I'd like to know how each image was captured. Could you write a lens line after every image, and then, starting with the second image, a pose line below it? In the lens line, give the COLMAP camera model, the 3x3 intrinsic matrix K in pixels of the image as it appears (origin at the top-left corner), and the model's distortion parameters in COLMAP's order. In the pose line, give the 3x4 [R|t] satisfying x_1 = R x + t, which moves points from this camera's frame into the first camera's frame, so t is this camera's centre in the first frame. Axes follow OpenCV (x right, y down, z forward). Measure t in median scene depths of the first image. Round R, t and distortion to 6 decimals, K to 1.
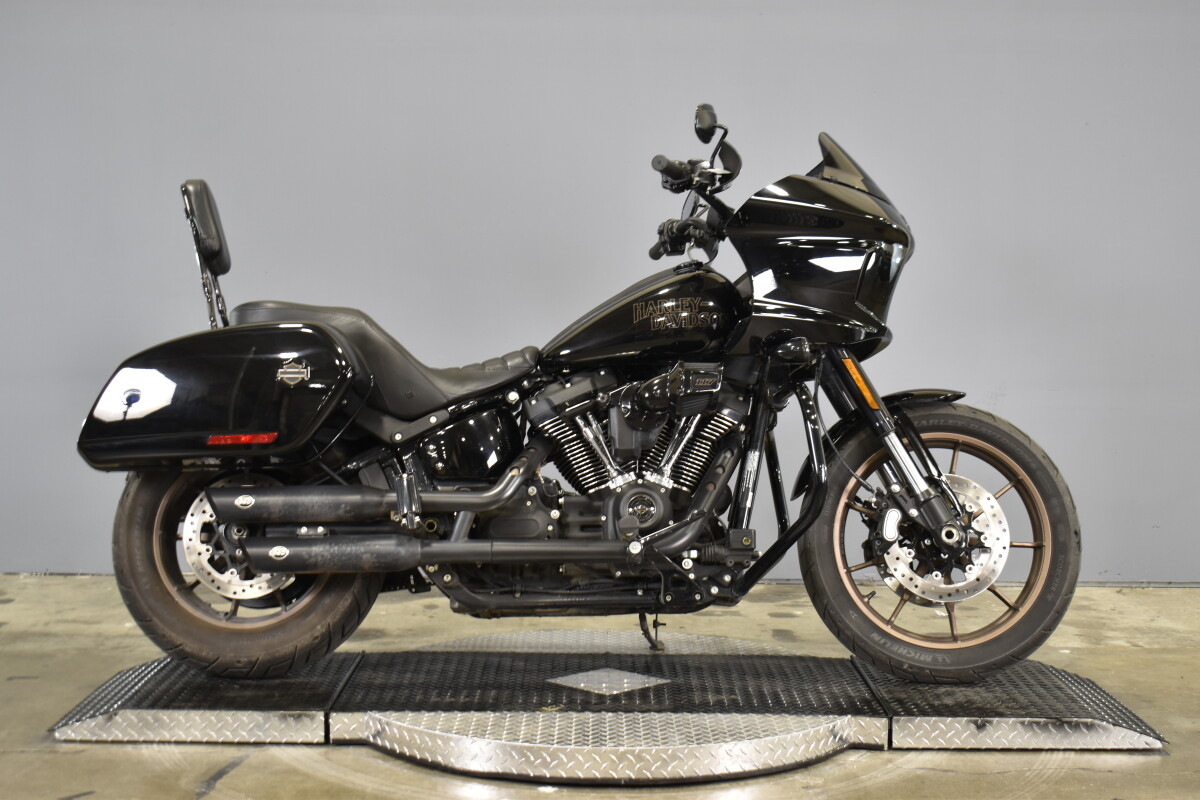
lens RADIAL K [[1803.0, 0, 600.1], [0, 1803.0, 424.9], [0, 0, 1]] dist [-0.022099, -0.029484]
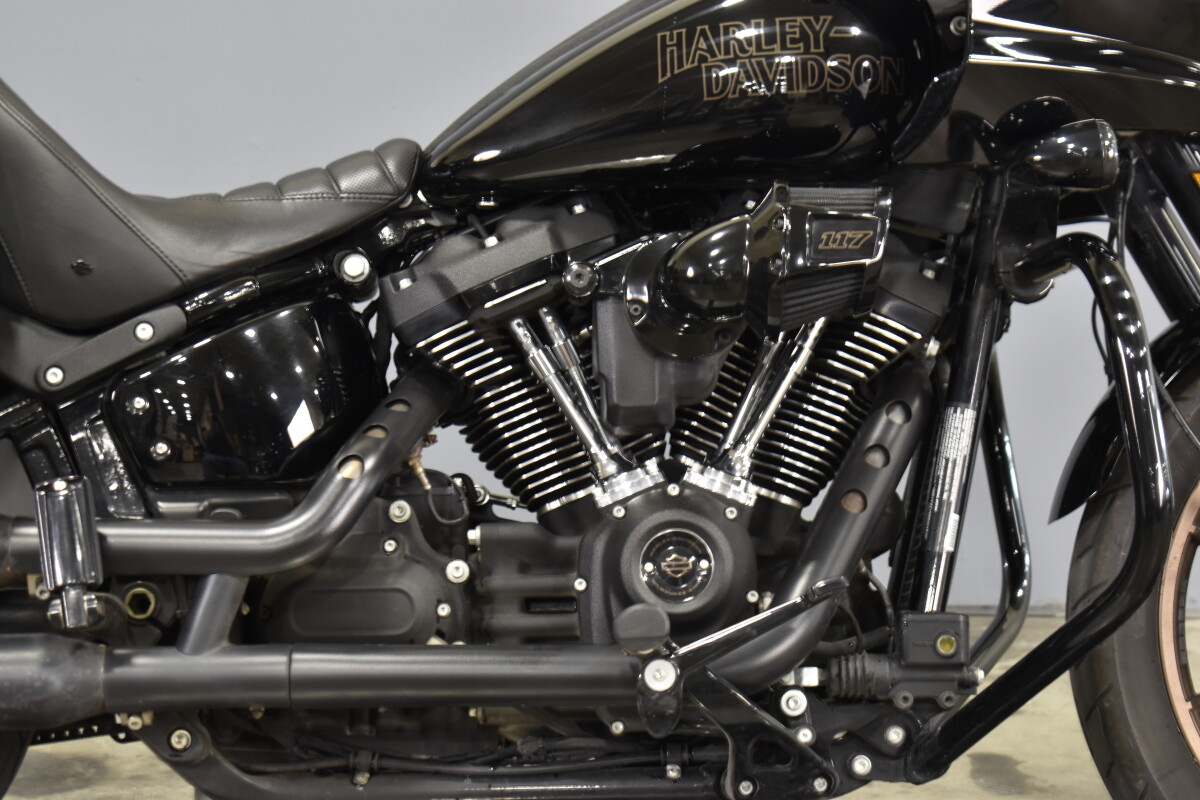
lens RADIAL K [[2700.7, 0, 600.0], [0, 2700.7, 400.0], [0, 0, 1]] dist [0.077410, -0.003979]
pose [[0.999967, 0.000162, -0.008109, 0.010849], [0.000430, 0.997336, 0.072949, -0.030636], [0.008100, -0.072950, 0.997303, 0.411746]]
